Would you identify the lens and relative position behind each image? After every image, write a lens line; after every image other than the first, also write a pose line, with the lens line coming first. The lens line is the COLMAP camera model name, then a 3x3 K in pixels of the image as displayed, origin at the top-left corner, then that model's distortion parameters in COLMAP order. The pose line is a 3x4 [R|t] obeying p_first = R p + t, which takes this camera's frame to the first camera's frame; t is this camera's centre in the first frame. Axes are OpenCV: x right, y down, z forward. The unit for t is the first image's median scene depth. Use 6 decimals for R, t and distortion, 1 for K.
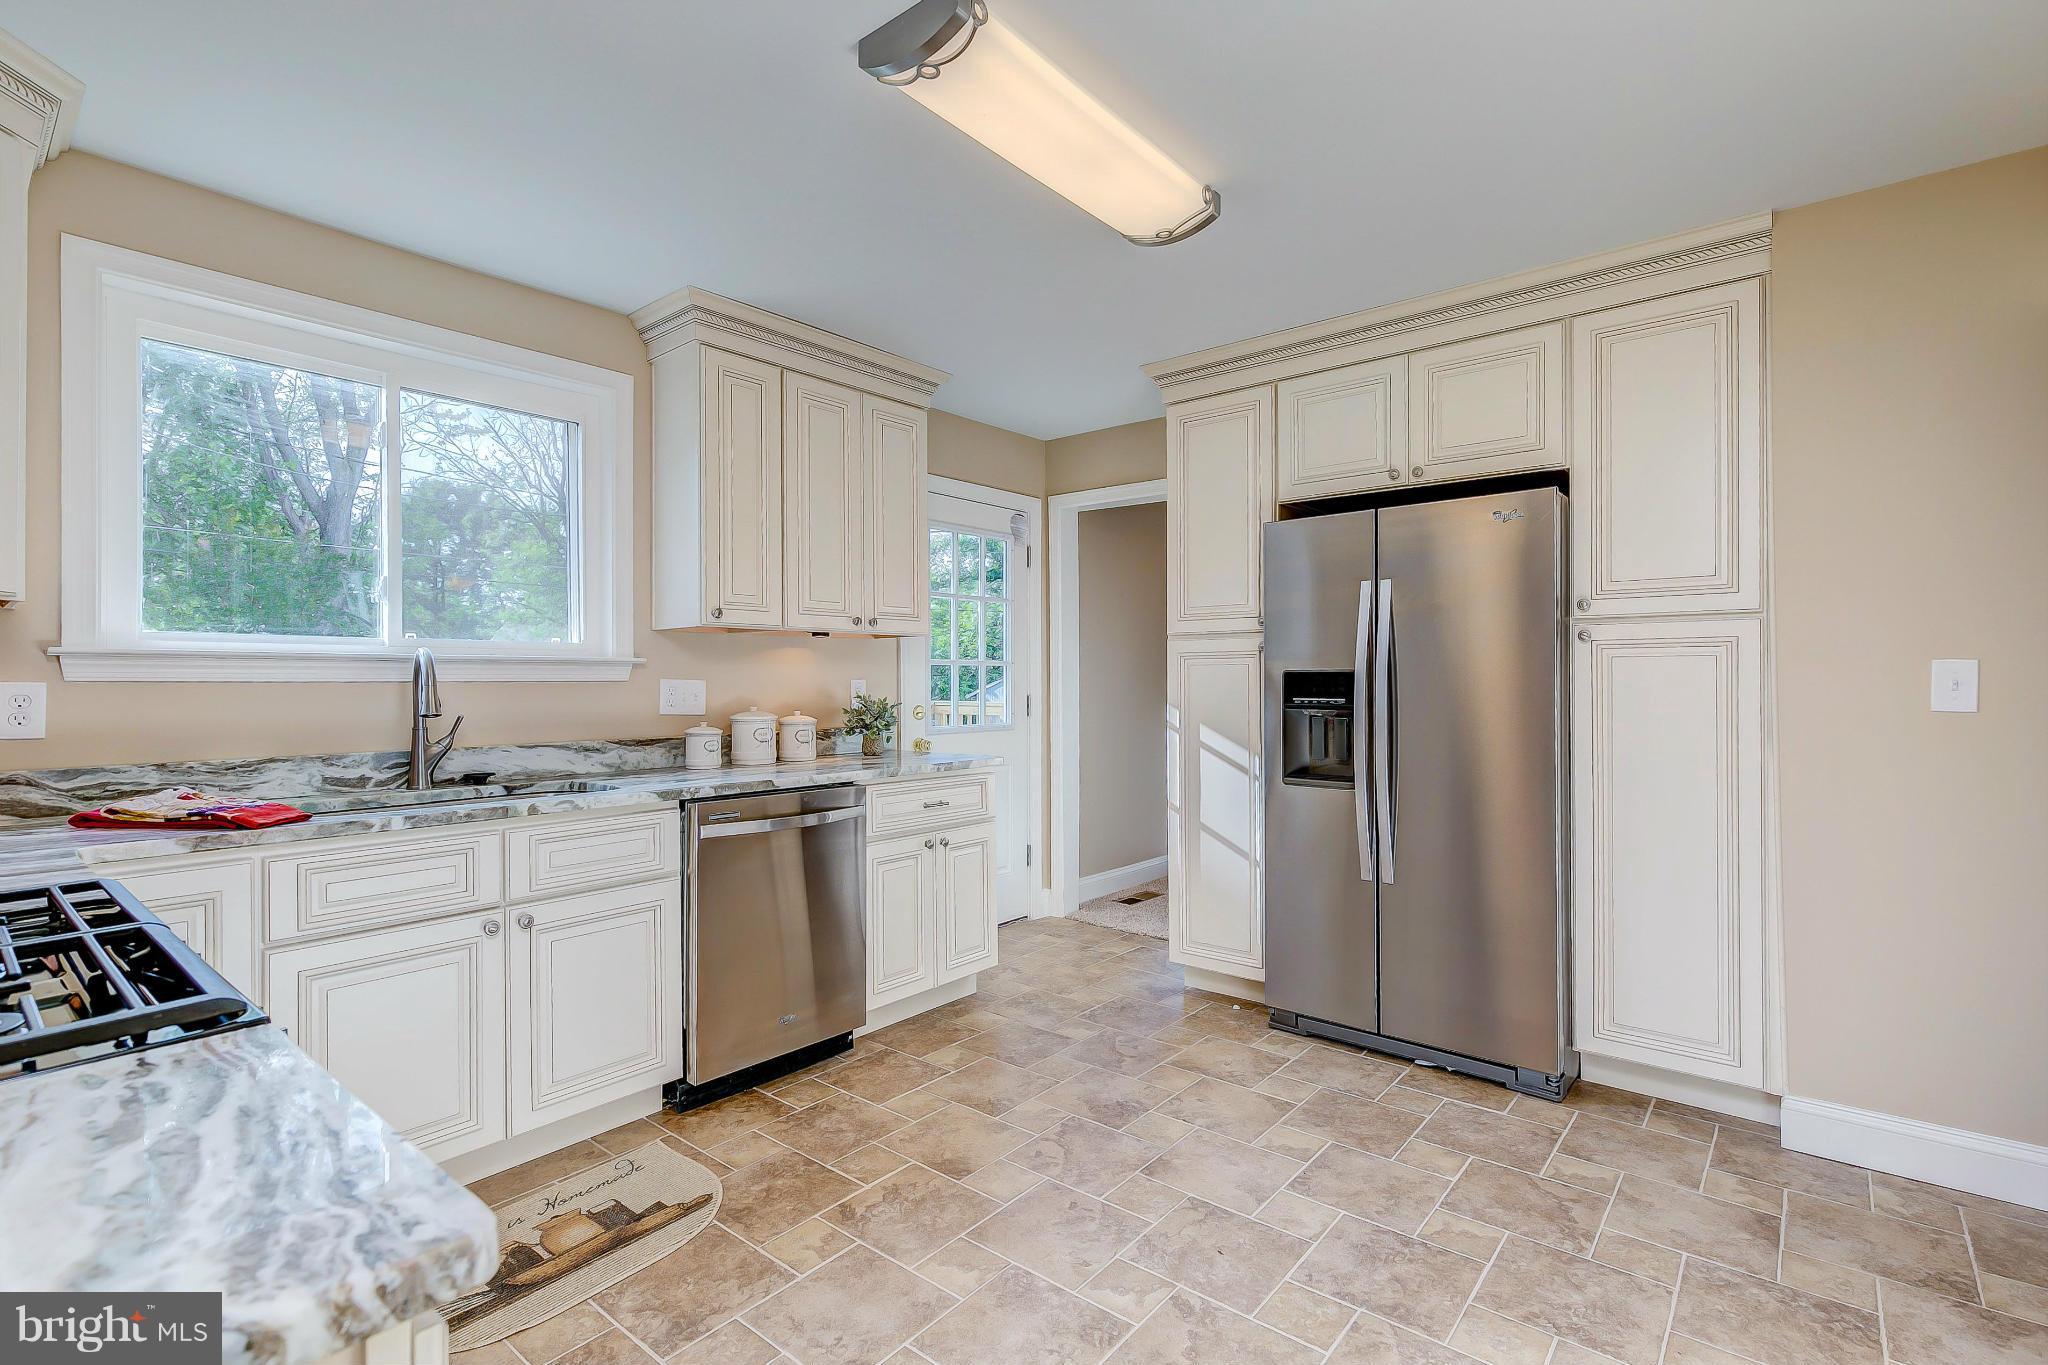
lens RADIAL K [[929.0, 0, 1070.4], [0, 929.0, 678.5], [0, 0, 1]] dist [0.003463, -0.000578]
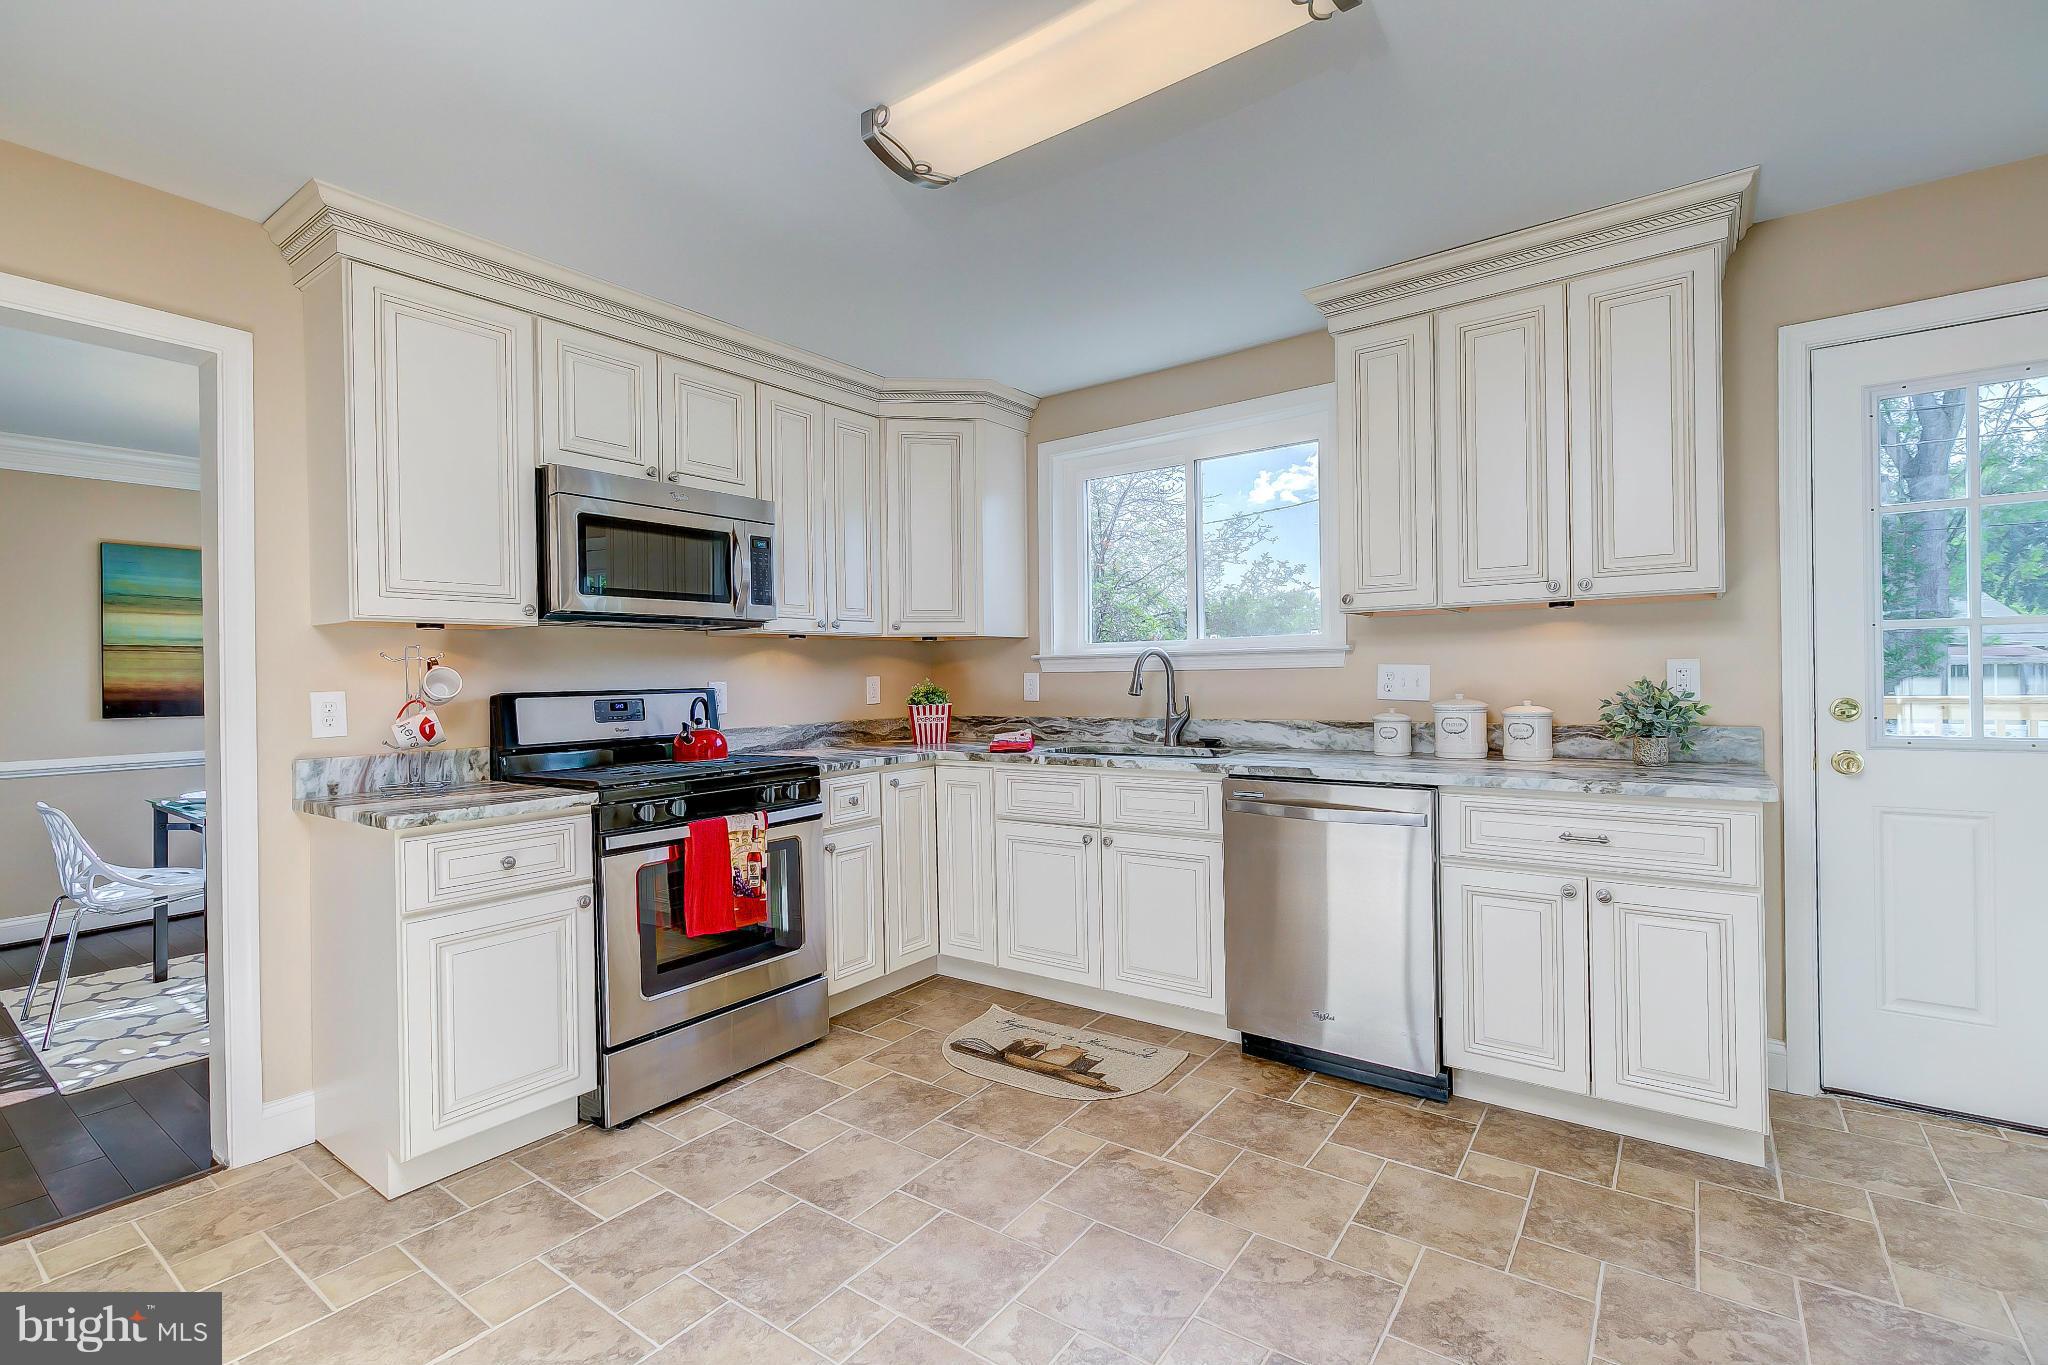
lens RADIAL K [[929.0, 0, 1026.6], [0, 929.0, 682.2], [0, 0, 1]] dist [0.003463, -0.000578]
pose [[0.043545, 0.010033, -0.999001, 0.742369], [0.019497, 0.999751, 0.010890, 0.001900], [0.998861, -0.019952, 0.043338, 0.751601]]
